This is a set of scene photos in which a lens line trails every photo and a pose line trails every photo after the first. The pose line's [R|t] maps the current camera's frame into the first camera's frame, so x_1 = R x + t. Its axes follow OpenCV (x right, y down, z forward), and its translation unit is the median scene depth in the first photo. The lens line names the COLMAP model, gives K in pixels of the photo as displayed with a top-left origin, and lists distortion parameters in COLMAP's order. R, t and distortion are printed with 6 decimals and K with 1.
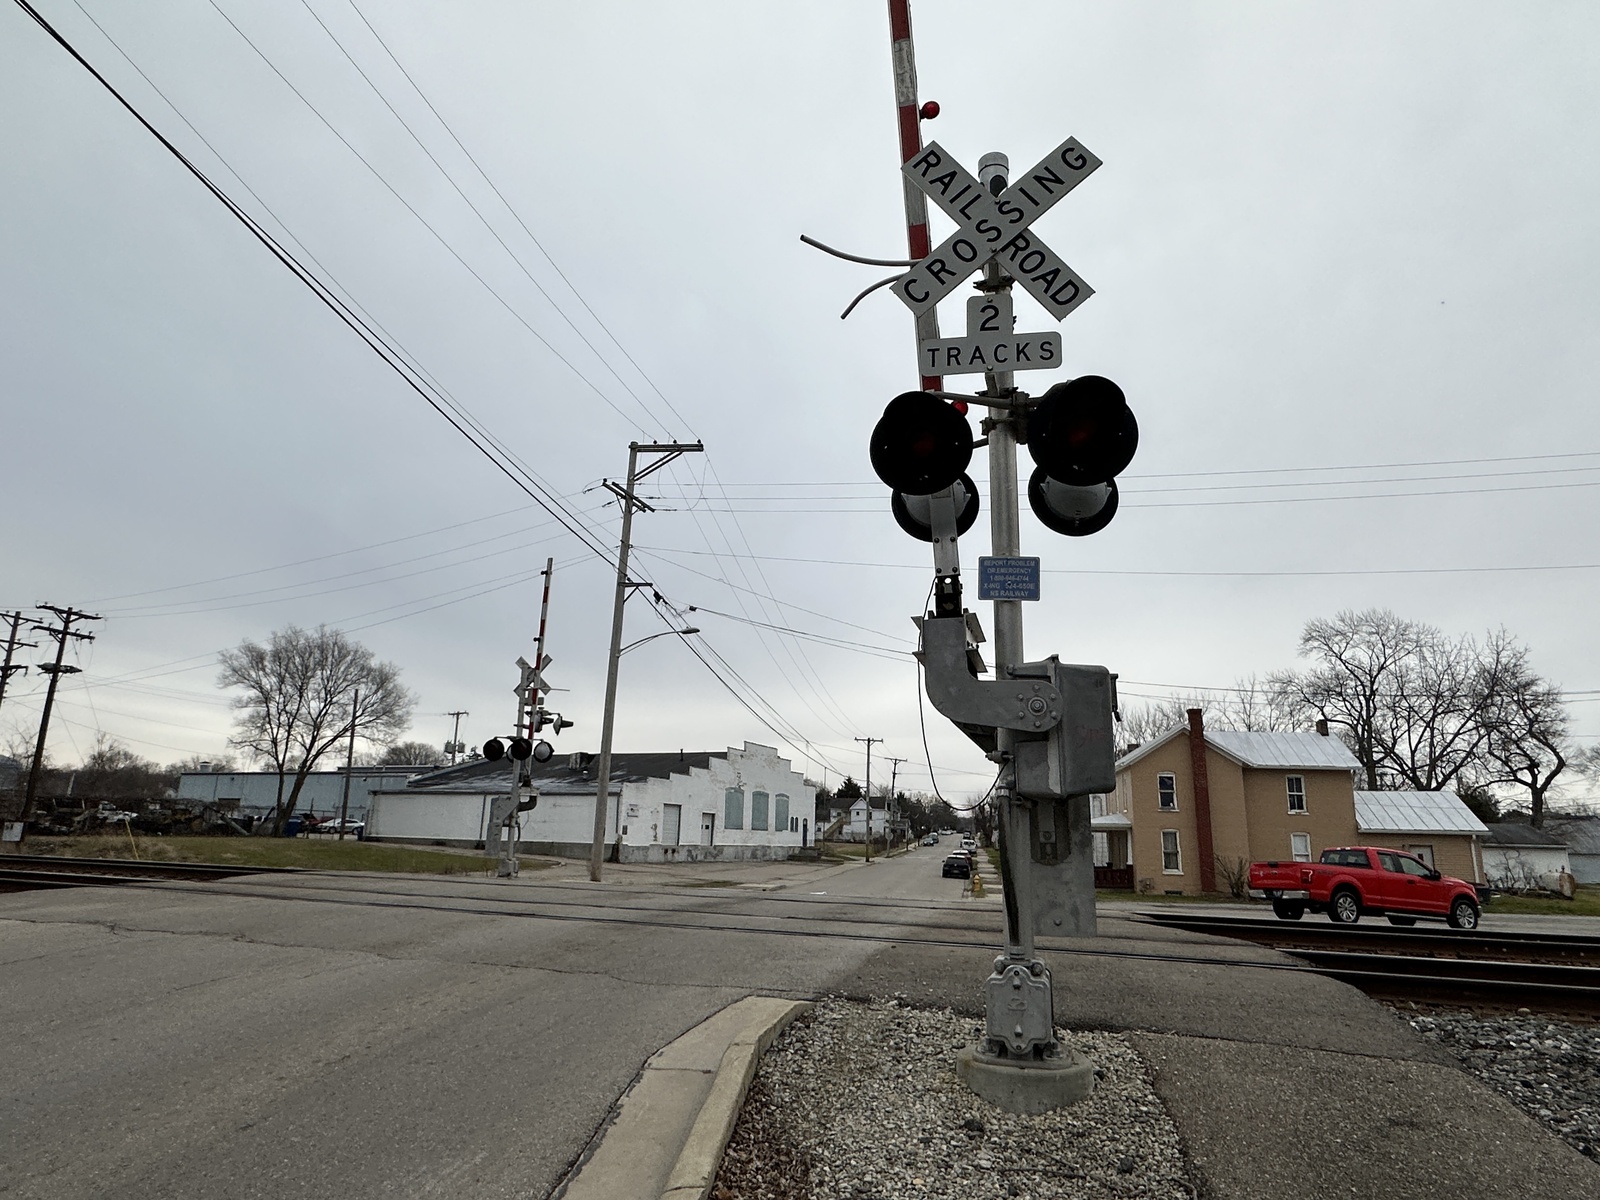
lens RADIAL K [[914.8, 0, 800.0], [0, 914.8, 600.0], [0, 0, 1]] dist [-0.003026, 0.002138]
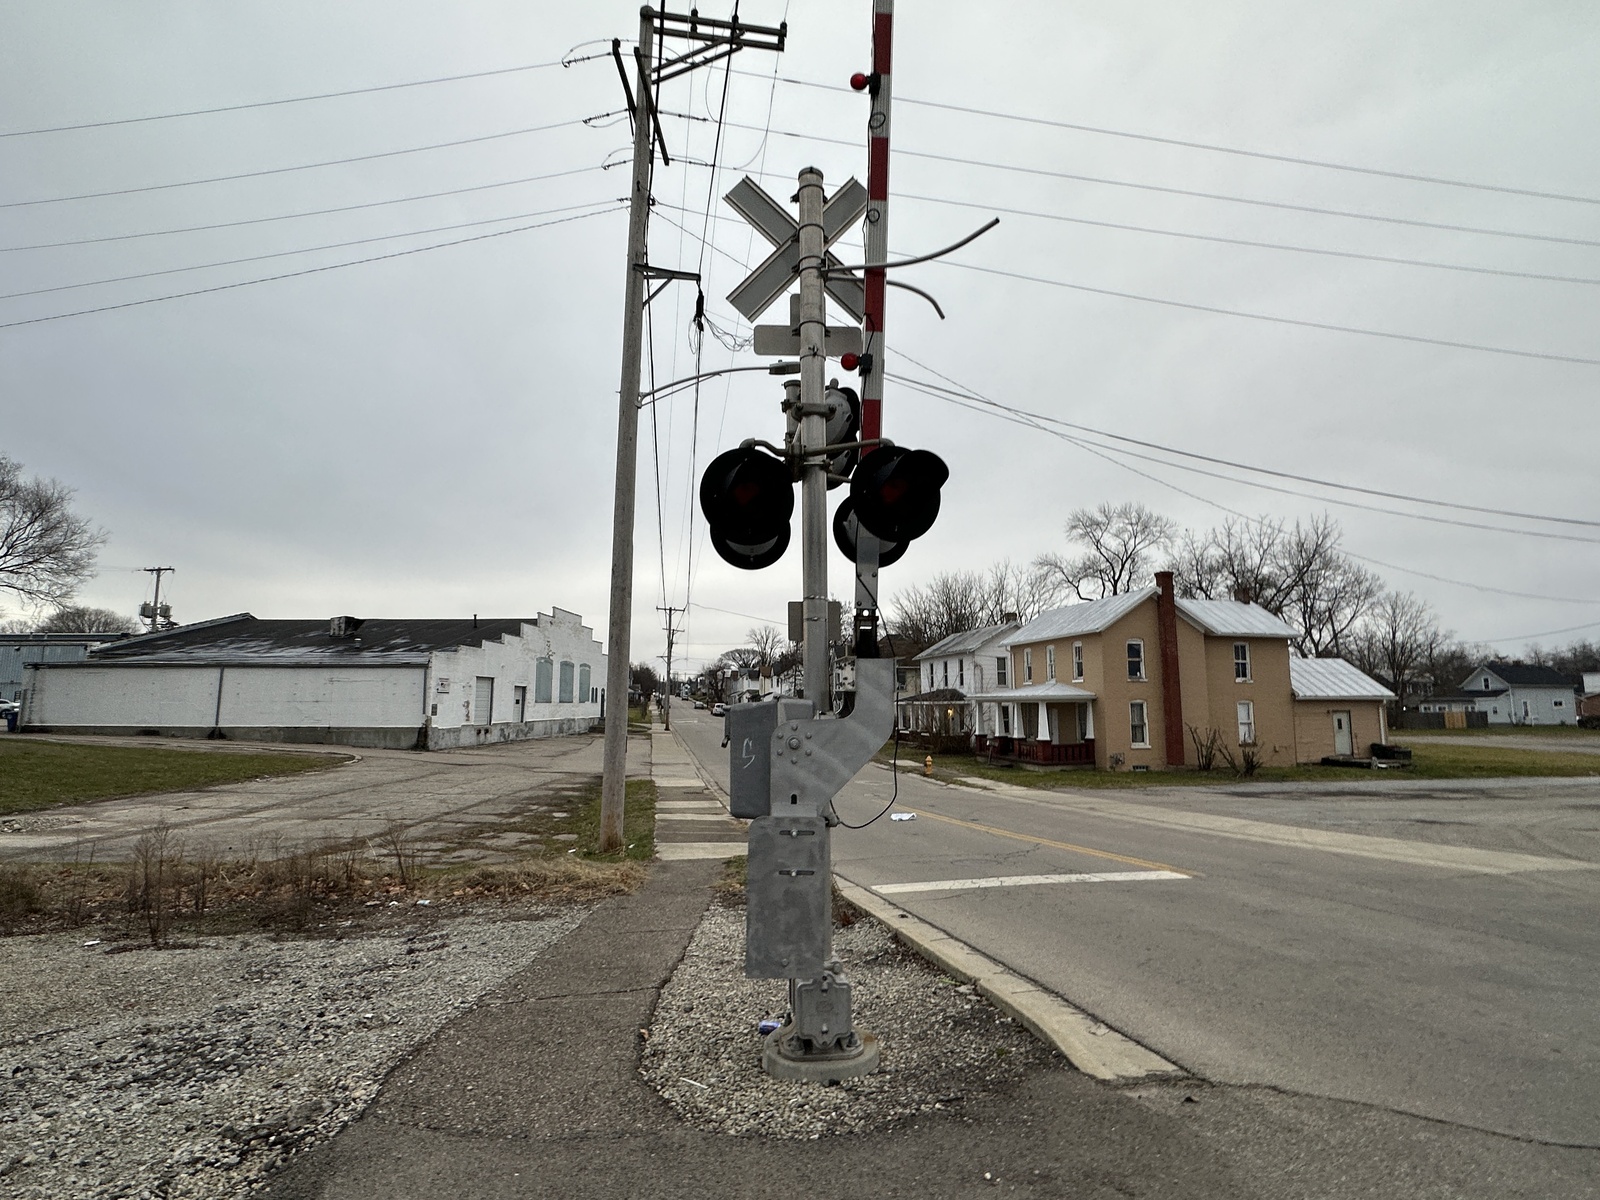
lens RADIAL K [[805.2, 0, 818.9], [0, 805.2, 591.7], [0, 0, 1]] dist [0.000760, -0.000487]
pose [[0.940892, 0.023992, 0.337856, -0.119893], [-0.064803, 0.991813, 0.110038, 0.051302], [-0.332450, -0.125428, 0.934743, 0.250795]]
